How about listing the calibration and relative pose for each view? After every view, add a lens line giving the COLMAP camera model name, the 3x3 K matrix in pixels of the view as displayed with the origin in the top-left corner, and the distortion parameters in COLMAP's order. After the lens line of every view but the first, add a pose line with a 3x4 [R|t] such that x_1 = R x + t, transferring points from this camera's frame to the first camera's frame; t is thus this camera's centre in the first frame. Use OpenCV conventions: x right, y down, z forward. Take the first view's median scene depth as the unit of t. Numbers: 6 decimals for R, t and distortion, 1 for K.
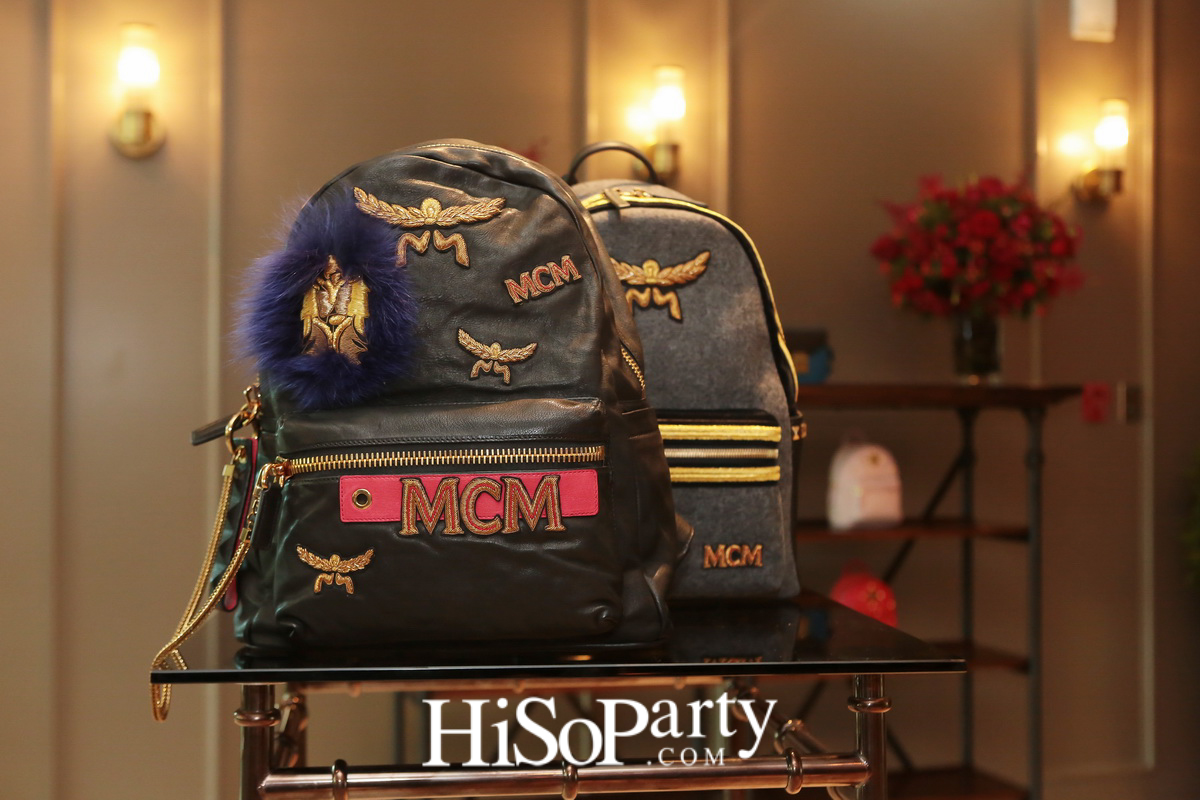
lens RADIAL K [[1570.5, 0, 600.4], [0, 1570.5, 399.4], [0, 0, 1]] dist [-0.031605, 0.000000]
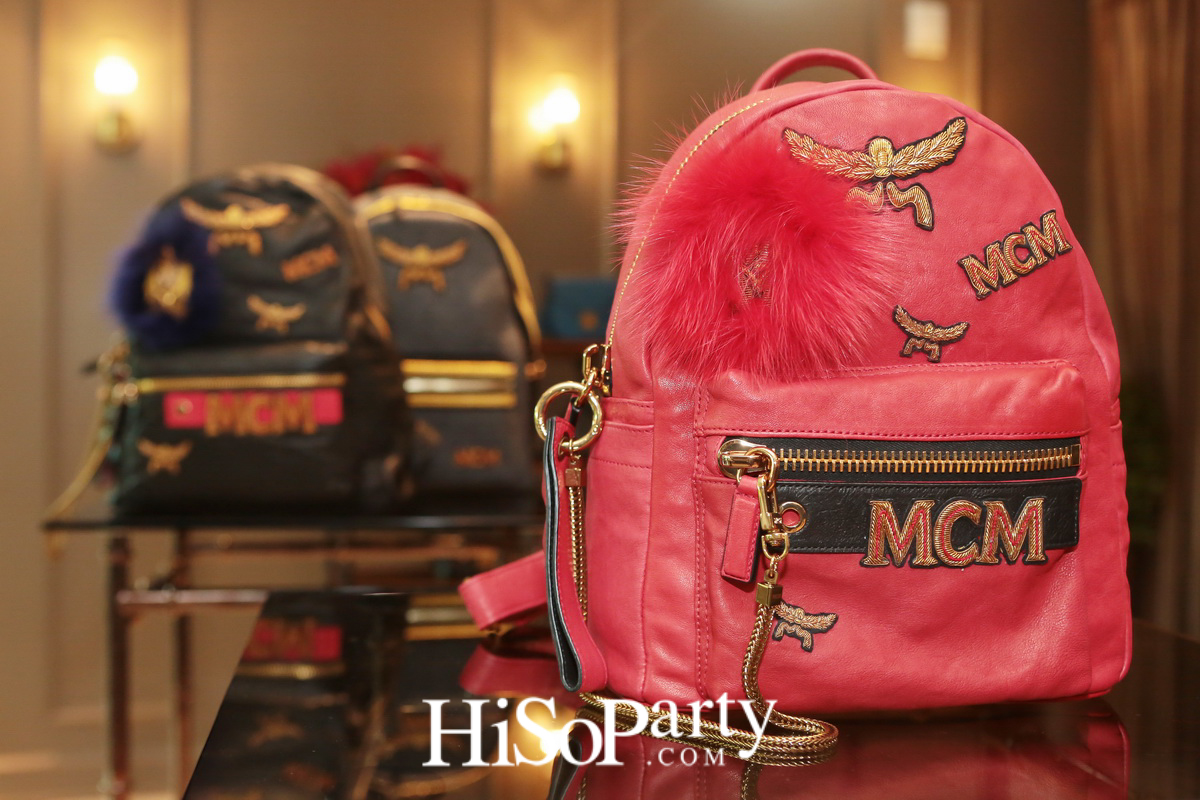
lens RADIAL K [[1465.1, 0, 599.7], [0, 1465.1, 399.8], [0, 0, 1]] dist [-0.019863, 0.000000]
pose [[0.999963, 0.005127, -0.006852, 0.245070], [-0.004924, 0.999560, 0.029258, 0.010146], [0.006999, -0.029224, 0.999548, -0.382196]]
